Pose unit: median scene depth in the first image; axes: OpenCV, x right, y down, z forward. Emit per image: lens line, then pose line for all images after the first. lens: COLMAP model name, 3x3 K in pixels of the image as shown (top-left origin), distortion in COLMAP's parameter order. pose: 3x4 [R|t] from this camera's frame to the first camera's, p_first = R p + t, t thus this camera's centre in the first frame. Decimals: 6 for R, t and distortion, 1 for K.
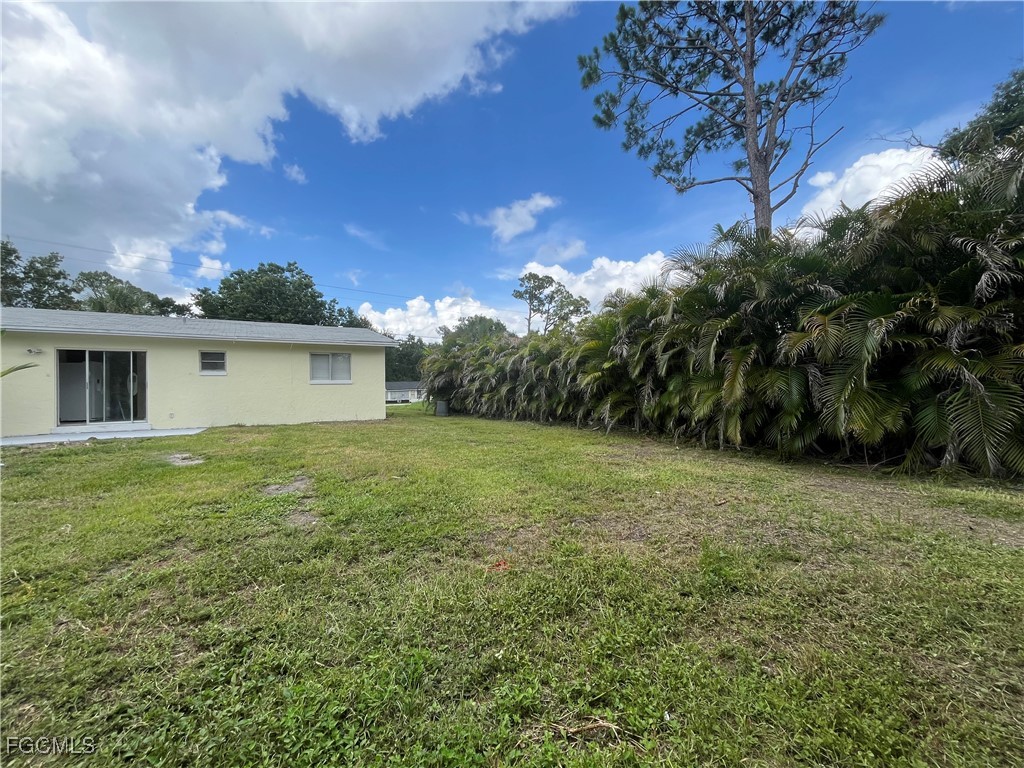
lens RADIAL K [[417.2, 0, 512.5], [0, 417.2, 390.3], [0, 0, 1]] dist [-0.009754, 0.001100]
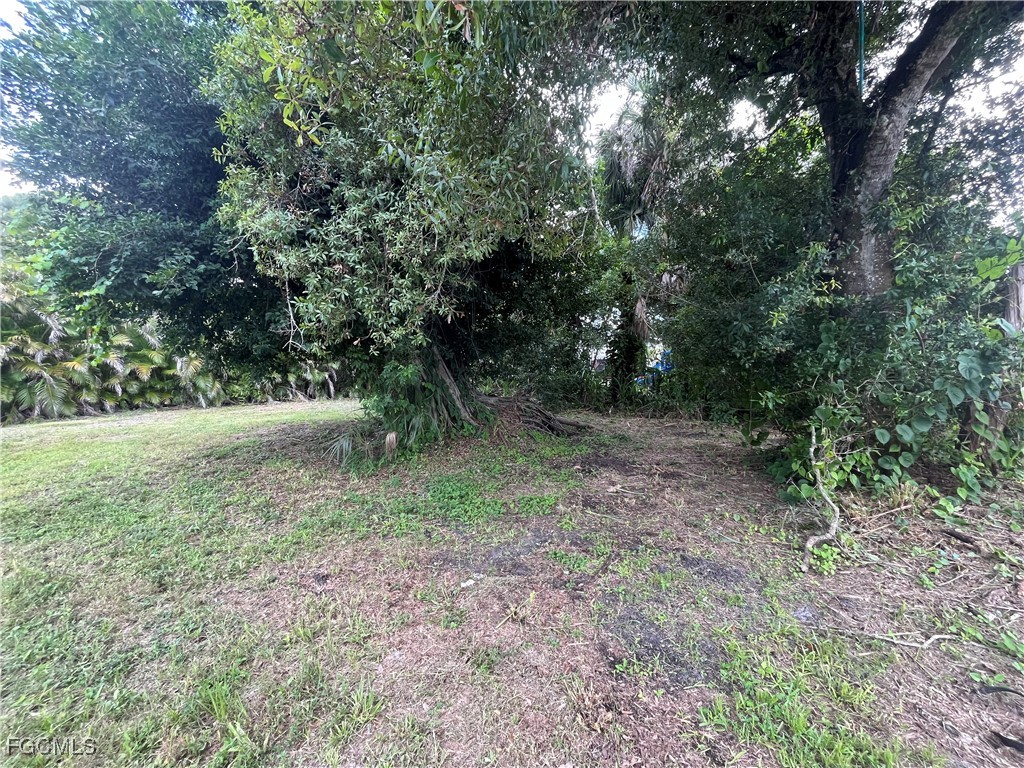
lens RADIAL K [[417.2, 0, 513.4], [0, 417.2, 388.7], [0, 0, 1]] dist [-0.009754, 0.001100]
pose [[-0.240359, -0.034384, 0.970075, -1.655504], [-0.001541, 0.999385, 0.035041, -0.040583], [-0.970683, 0.006928, -0.240264, -0.916049]]
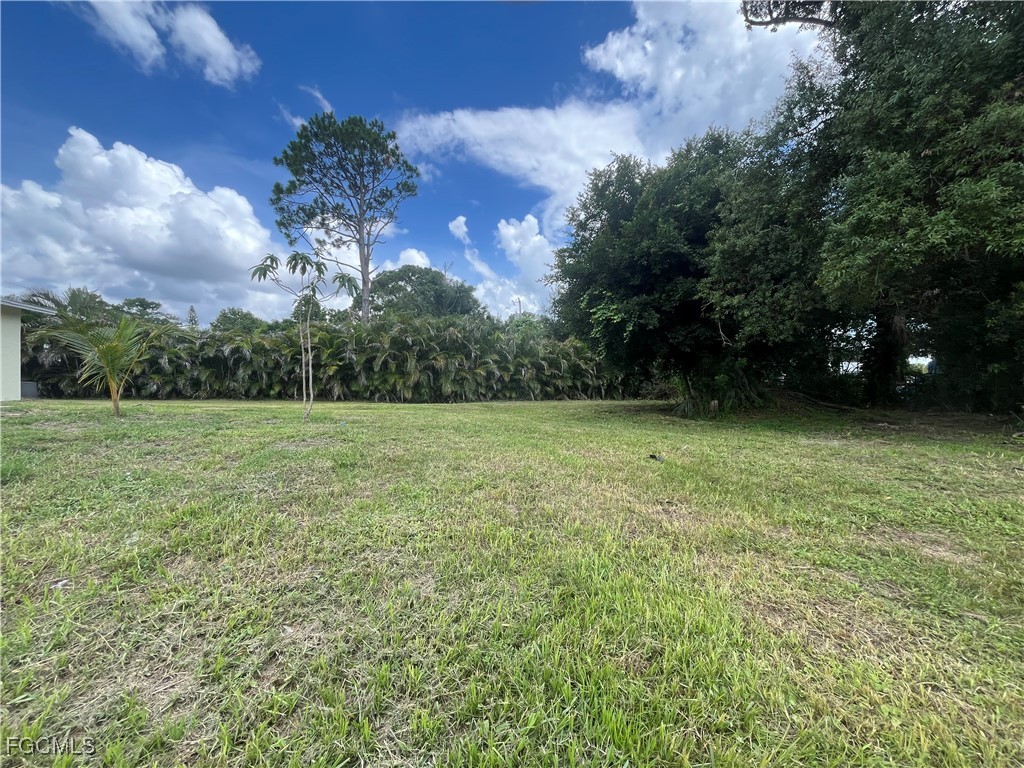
lens RADIAL K [[417.2, 0, 508.6], [0, 417.2, 384.0], [0, 0, 1]] dist [-0.009754, 0.001100]
pose [[0.216077, 0.027937, 0.975977, -2.731907], [-0.018367, 0.999530, -0.024545, 0.126537], [-0.976204, -0.012622, 0.216489, -0.266810]]
